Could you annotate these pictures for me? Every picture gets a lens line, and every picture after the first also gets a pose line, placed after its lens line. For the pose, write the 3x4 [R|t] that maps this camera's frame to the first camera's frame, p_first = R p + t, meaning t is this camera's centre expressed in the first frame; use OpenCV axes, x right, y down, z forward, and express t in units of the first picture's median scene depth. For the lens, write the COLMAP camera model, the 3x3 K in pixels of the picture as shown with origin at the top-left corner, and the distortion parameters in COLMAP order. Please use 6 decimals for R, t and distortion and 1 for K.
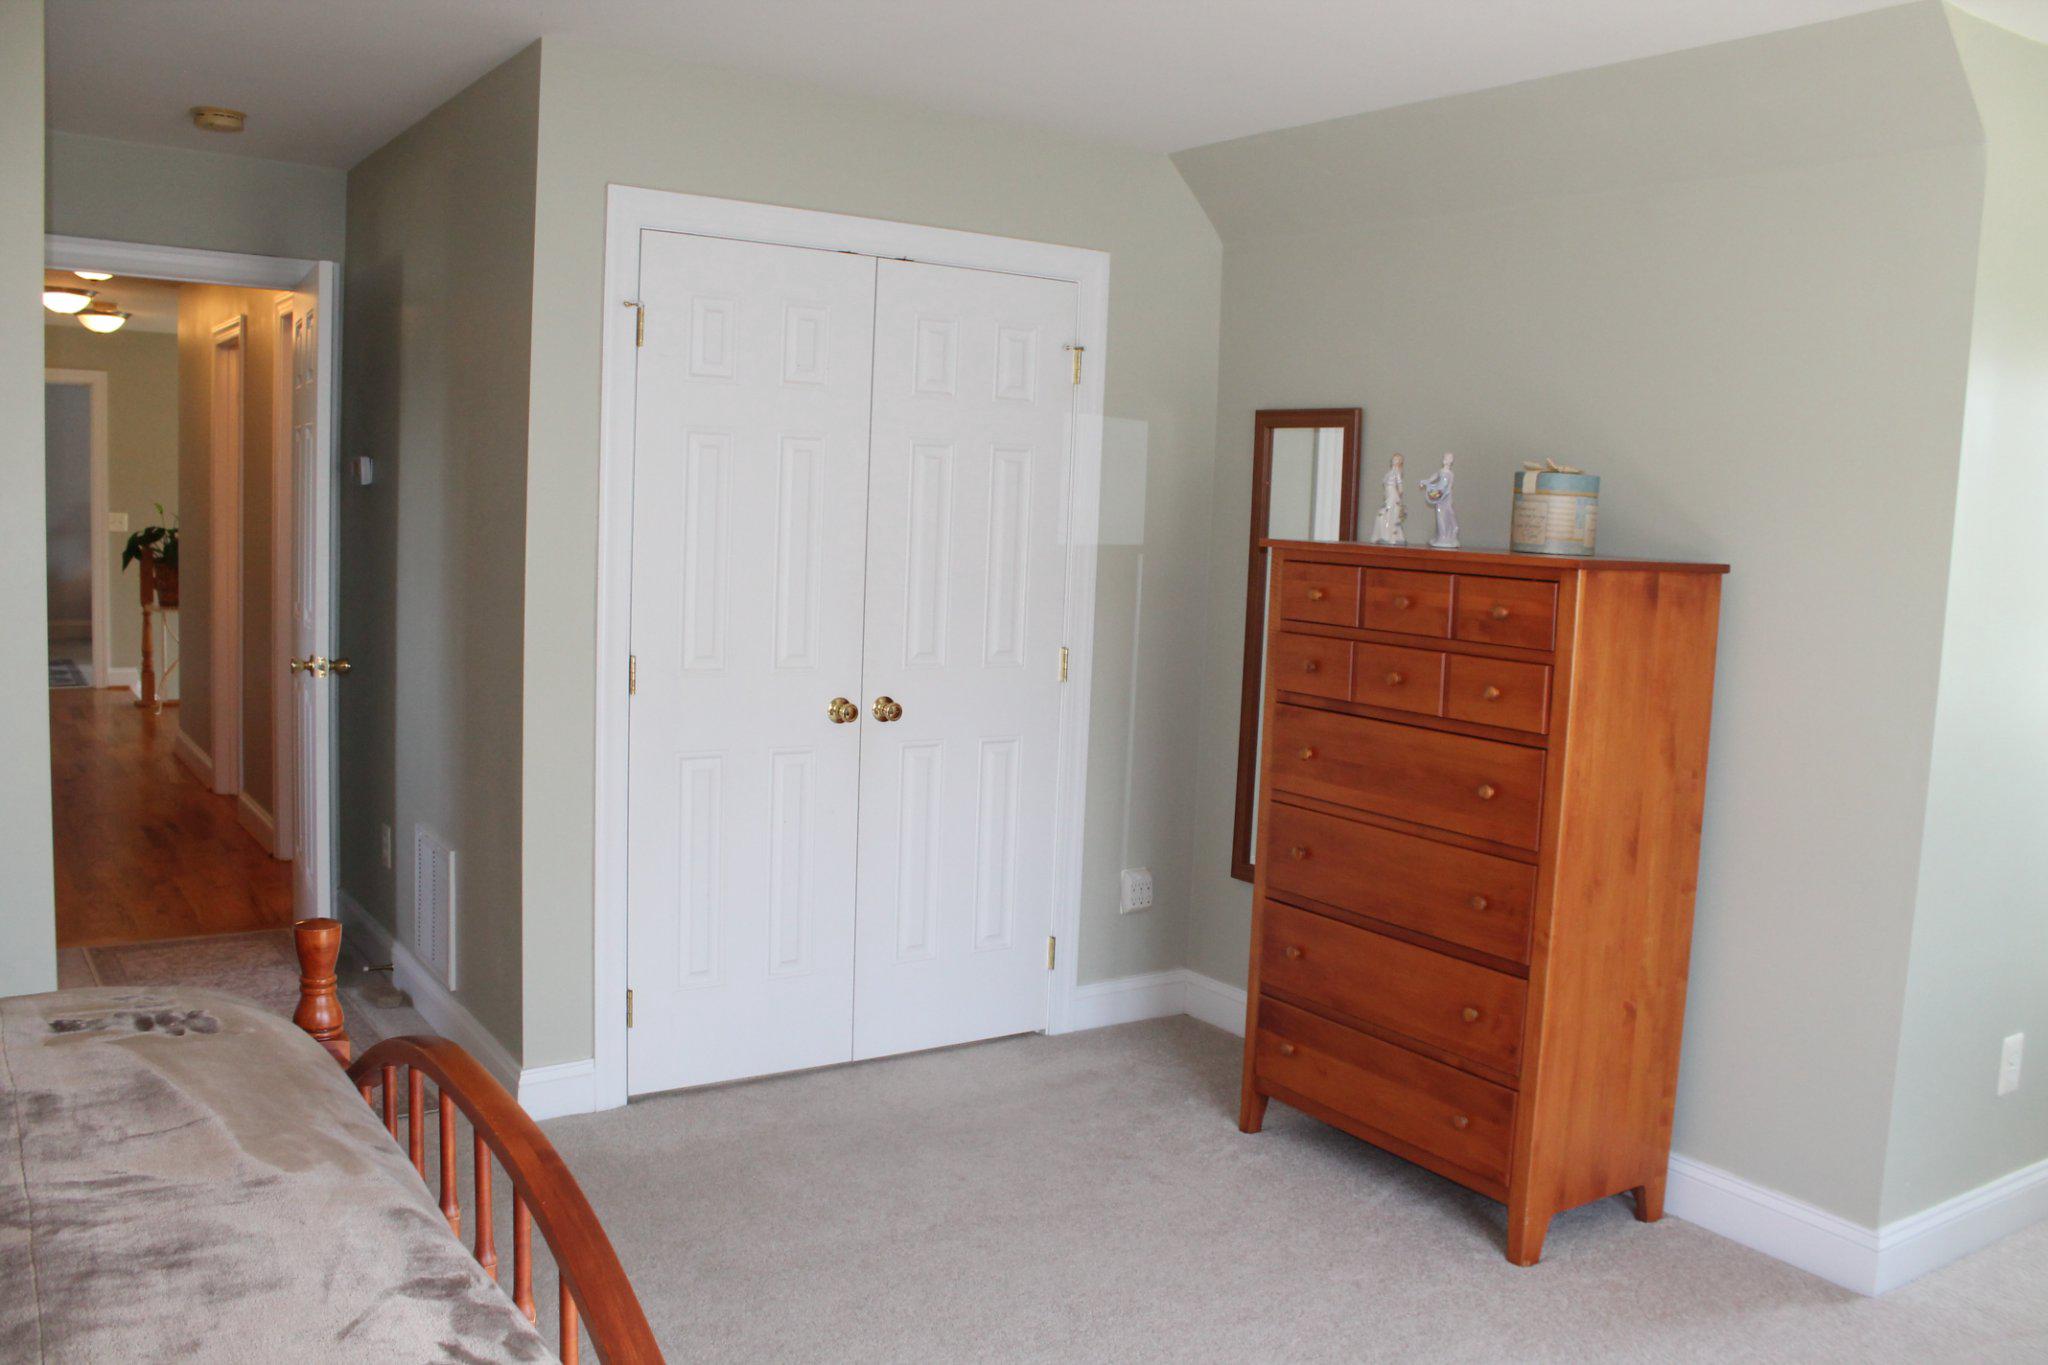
lens RADIAL K [[1709.7, 0, 1032.2], [0, 1709.7, 697.1], [0, 0, 1]] dist [-0.171805, 0.153785]
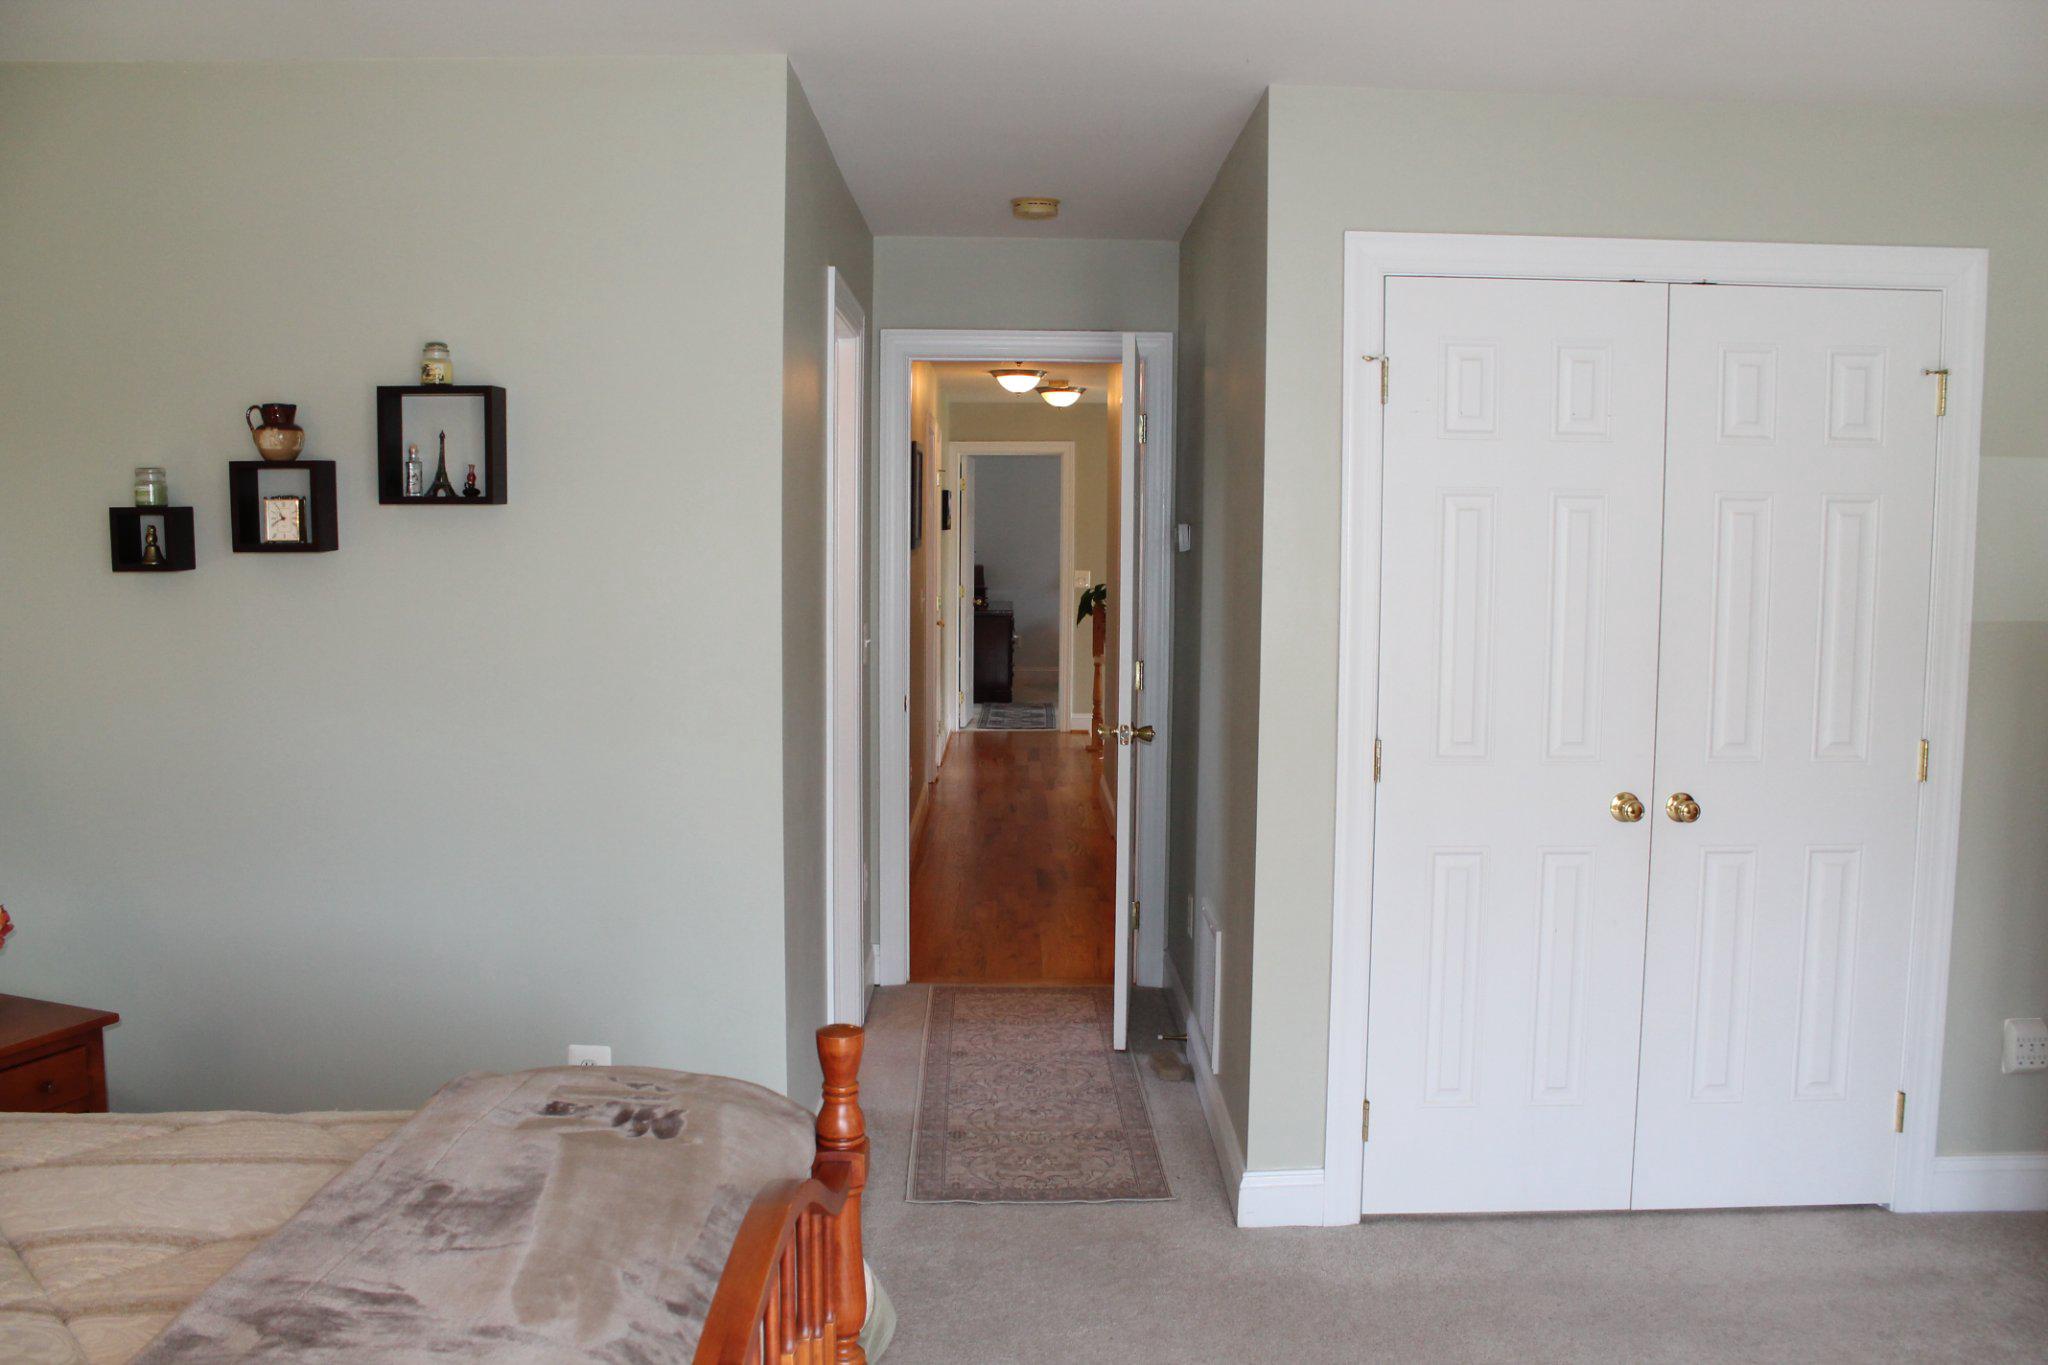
lens RADIAL K [[1709.7, 0, 1032.2], [0, 1709.7, 697.1], [0, 0, 1]] dist [-0.171805, 0.153785]
pose [[0.830965, 0.019598, -0.555979, 0.106587], [-0.034314, 0.999282, -0.016061, -0.023504], [0.555265, 0.032424, 0.831041, 0.115809]]
